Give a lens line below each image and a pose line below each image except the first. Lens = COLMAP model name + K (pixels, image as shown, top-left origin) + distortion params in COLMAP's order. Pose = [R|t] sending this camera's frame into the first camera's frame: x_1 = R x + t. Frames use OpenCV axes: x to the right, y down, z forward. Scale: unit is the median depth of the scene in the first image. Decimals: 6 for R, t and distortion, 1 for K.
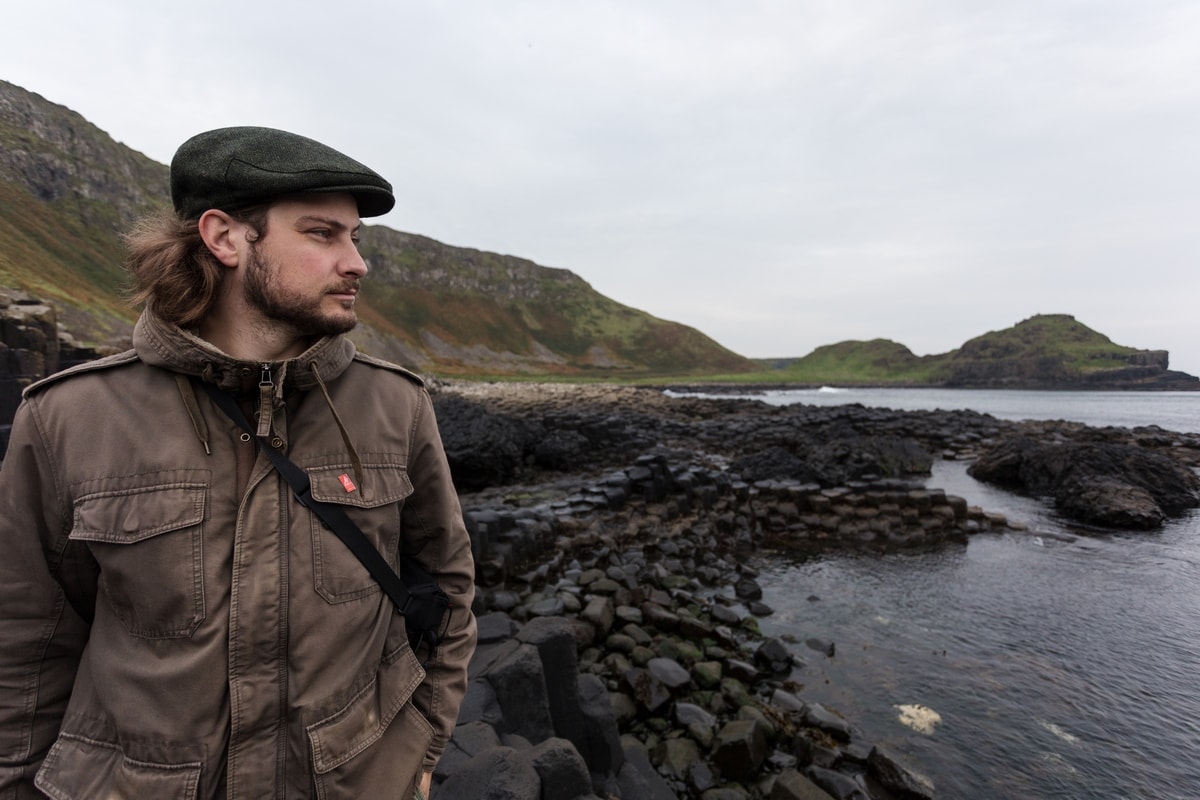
lens RADIAL K [[619.1, 0, 600.7], [0, 619.1, 399.0], [0, 0, 1]] dist [0.005271, 0.000170]
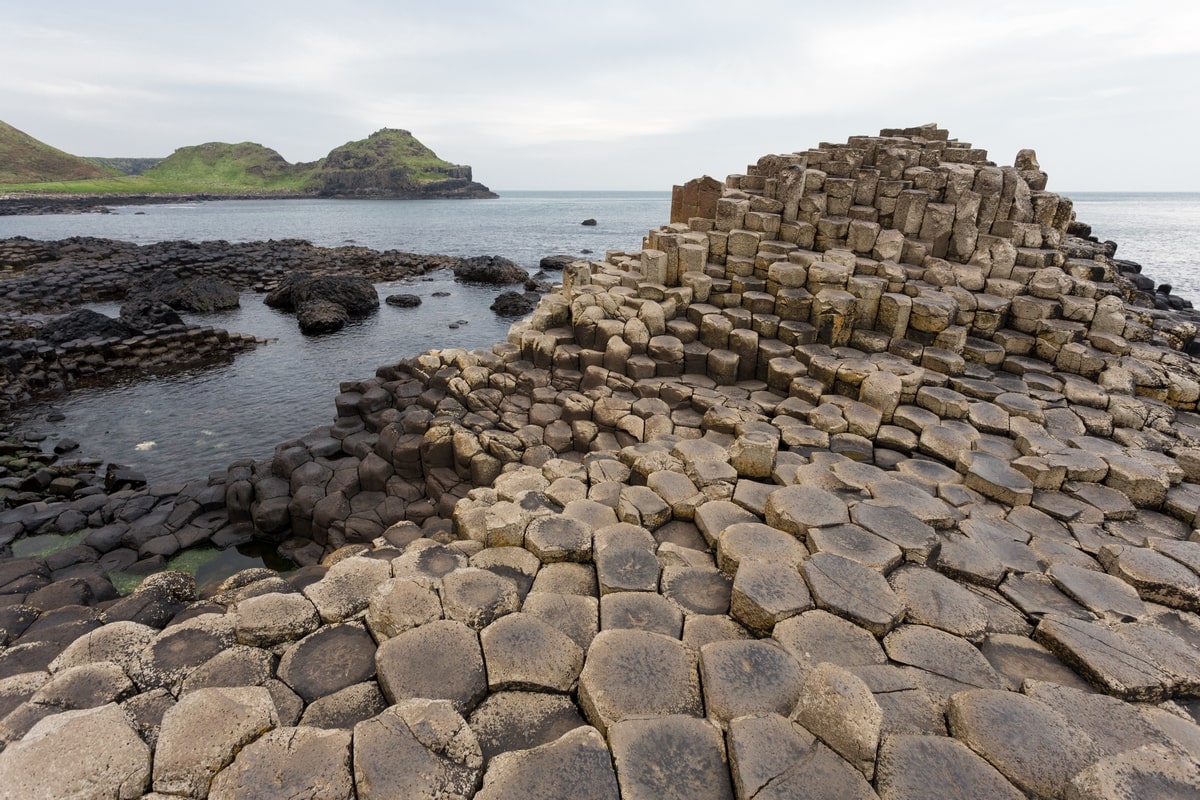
lens RADIAL K [[619.1, 0, 600.7], [0, 619.1, 404.4], [0, 0, 1]] dist [0.005271, 0.000170]
pose [[0.636581, -0.269709, 0.722510, -0.005067], [0.029026, 0.944569, 0.327028, -0.076599], [-0.770663, -0.187208, 0.609123, -0.380209]]
